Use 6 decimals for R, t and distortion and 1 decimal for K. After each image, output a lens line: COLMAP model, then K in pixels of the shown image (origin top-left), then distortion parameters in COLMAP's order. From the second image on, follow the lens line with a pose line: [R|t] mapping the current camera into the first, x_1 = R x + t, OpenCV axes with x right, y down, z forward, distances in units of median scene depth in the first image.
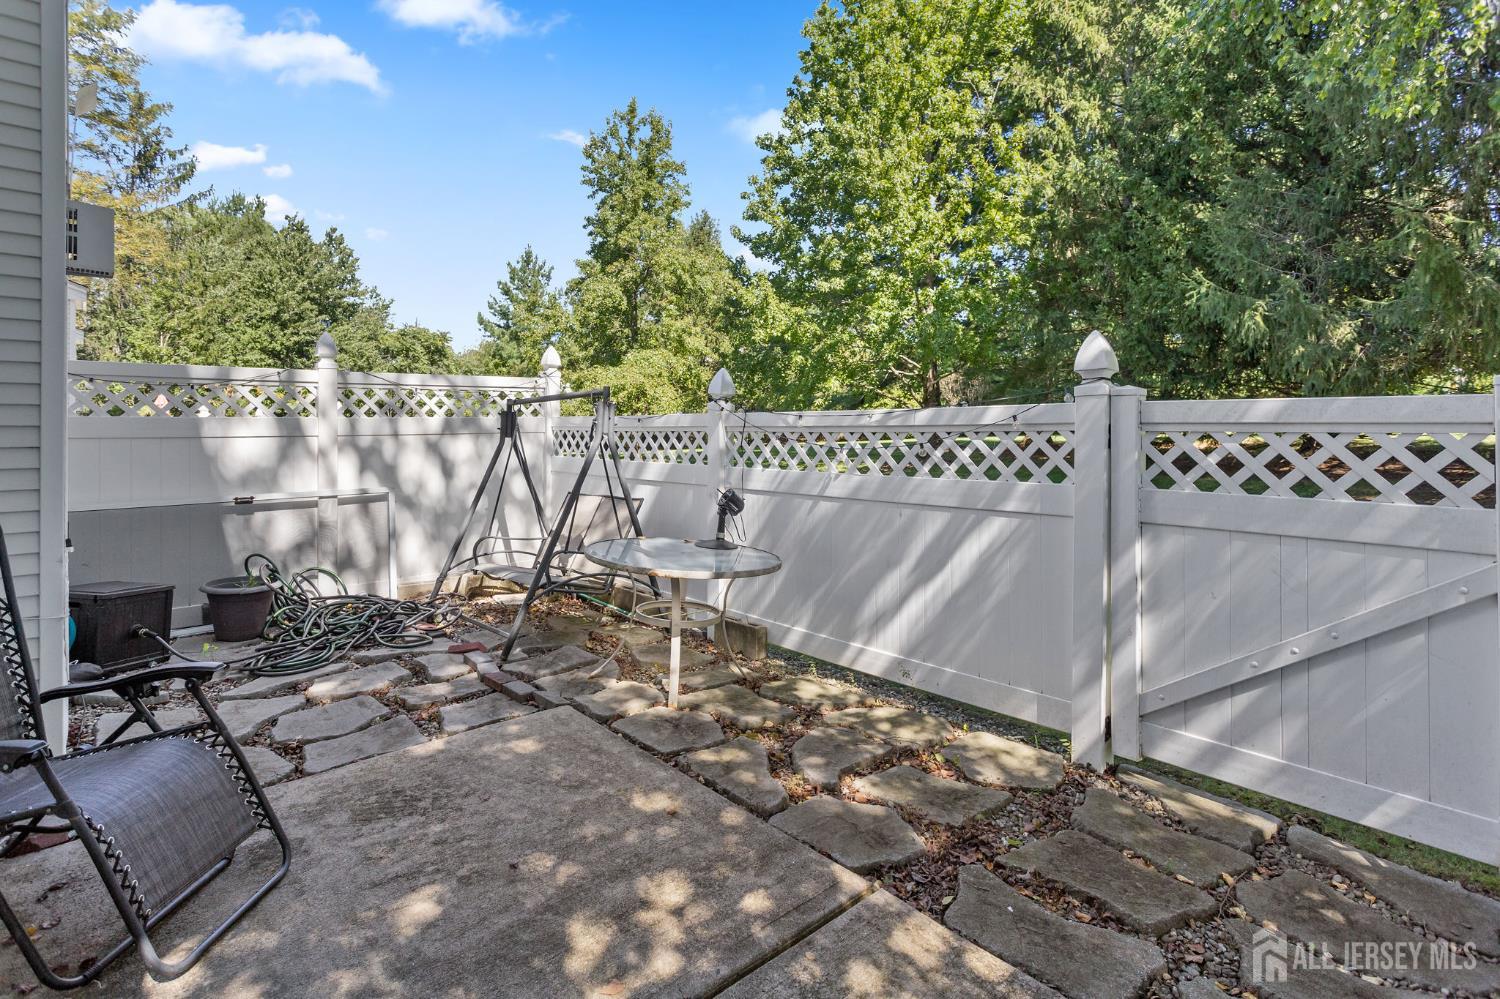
lens RADIAL K [[737.9, 0, 750.0], [0, 737.9, 499.5], [0, 0, 1]] dist [0.000377, 0.000071]
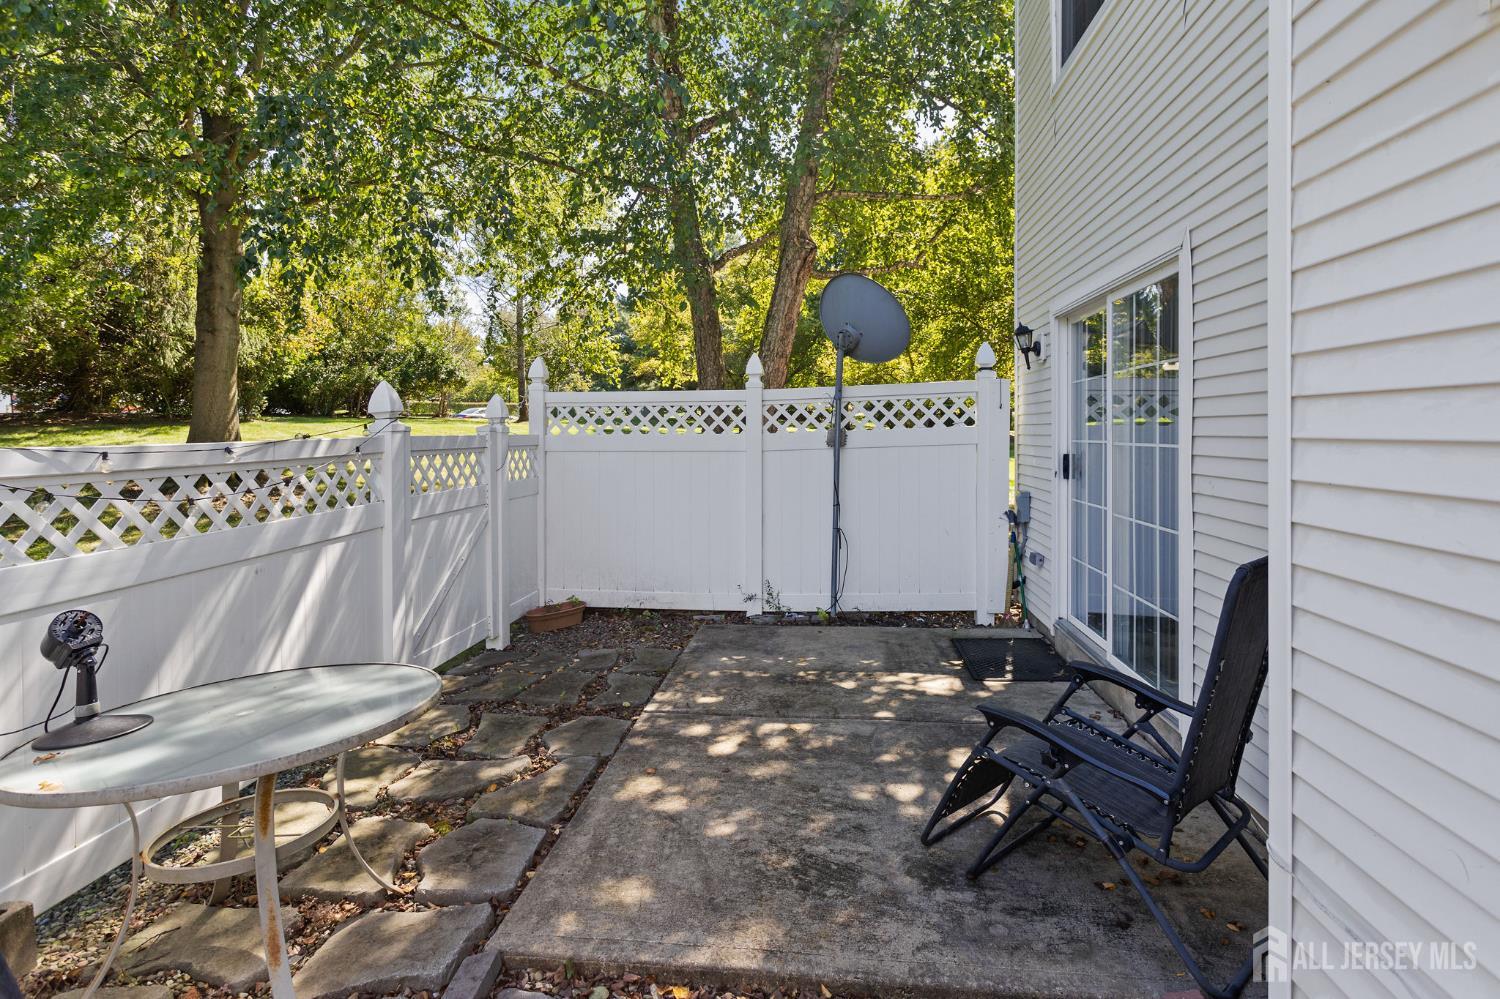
lens RADIAL K [[737.9, 0, 750.0], [0, 737.9, 499.5], [0, 0, 1]] dist [0.000377, 0.000071]
pose [[-0.655591, -0.062254, 0.752545, -0.887578], [0.087751, 0.983563, 0.157810, -0.161597], [-0.750000, 0.169496, -0.639352, 1.278130]]
